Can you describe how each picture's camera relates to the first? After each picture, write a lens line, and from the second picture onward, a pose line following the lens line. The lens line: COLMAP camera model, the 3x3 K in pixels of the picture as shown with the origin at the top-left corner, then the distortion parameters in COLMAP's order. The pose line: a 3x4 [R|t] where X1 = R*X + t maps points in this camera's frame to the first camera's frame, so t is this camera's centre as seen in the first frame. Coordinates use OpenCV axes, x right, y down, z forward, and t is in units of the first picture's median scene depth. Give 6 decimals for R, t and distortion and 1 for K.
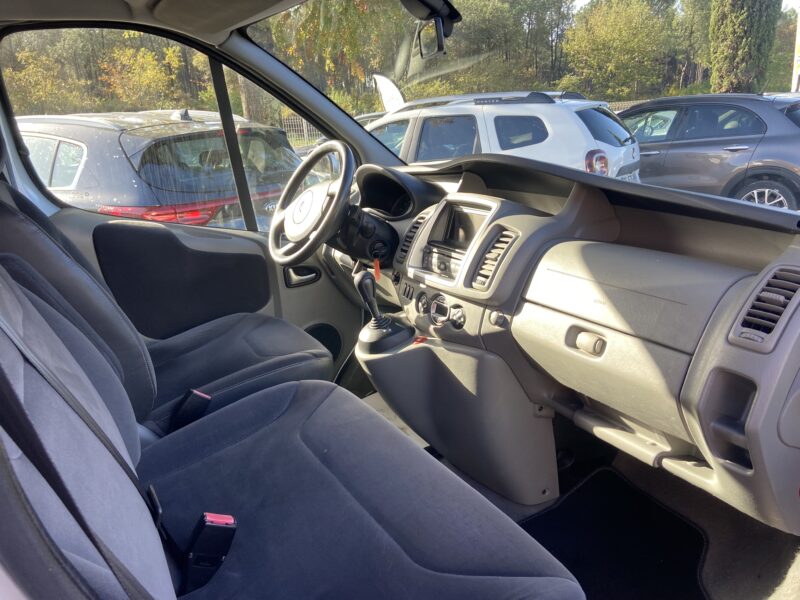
lens RADIAL K [[596.2, 0, 404.1], [0, 596.2, 304.4], [0, 0, 1]] dist [0.139237, -0.184502]
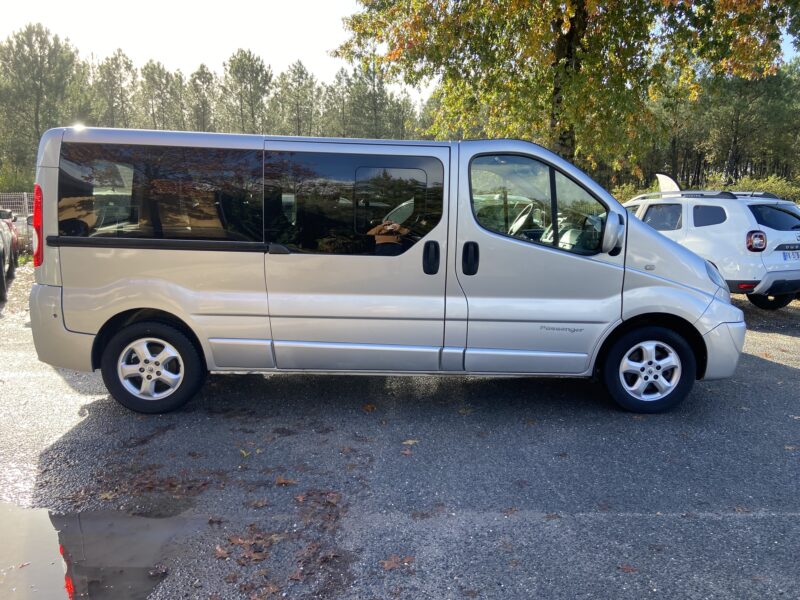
lens RADIAL K [[596.2, 0, 404.1], [0, 596.2, 304.4], [0, 0, 1]] dist [0.139237, -0.184502]
pose [[0.867592, 0.135855, -0.478360, 0.966611], [-0.199299, 0.976316, -0.084189, 0.706502], [0.455592, 0.168378, 0.874119, -2.156909]]
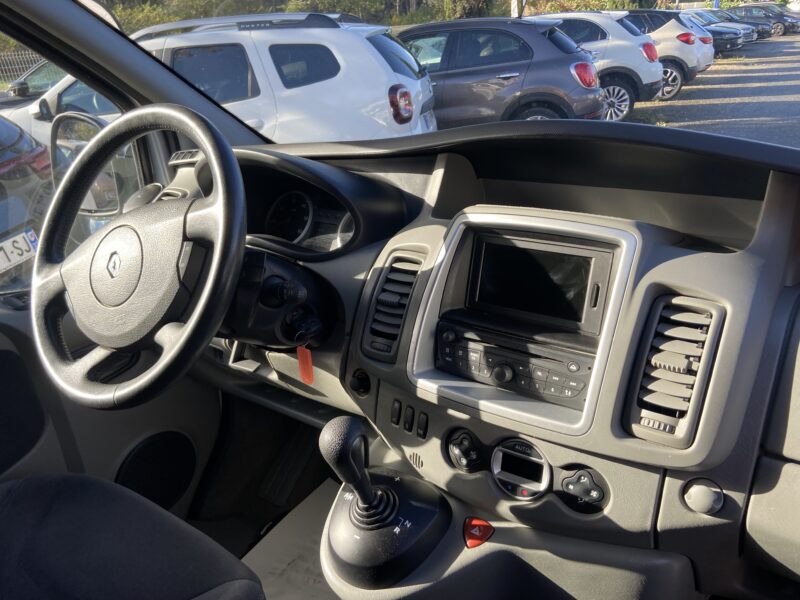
lens RADIAL K [[596.2, 0, 404.1], [0, 596.2, 304.4], [0, 0, 1]] dist [0.139237, -0.184502]
pose [[0.910587, -0.182897, 0.370650, -0.165142], [0.144743, 0.981087, 0.128521, -0.180253], [-0.387145, -0.063381, 0.919838, 0.577637]]
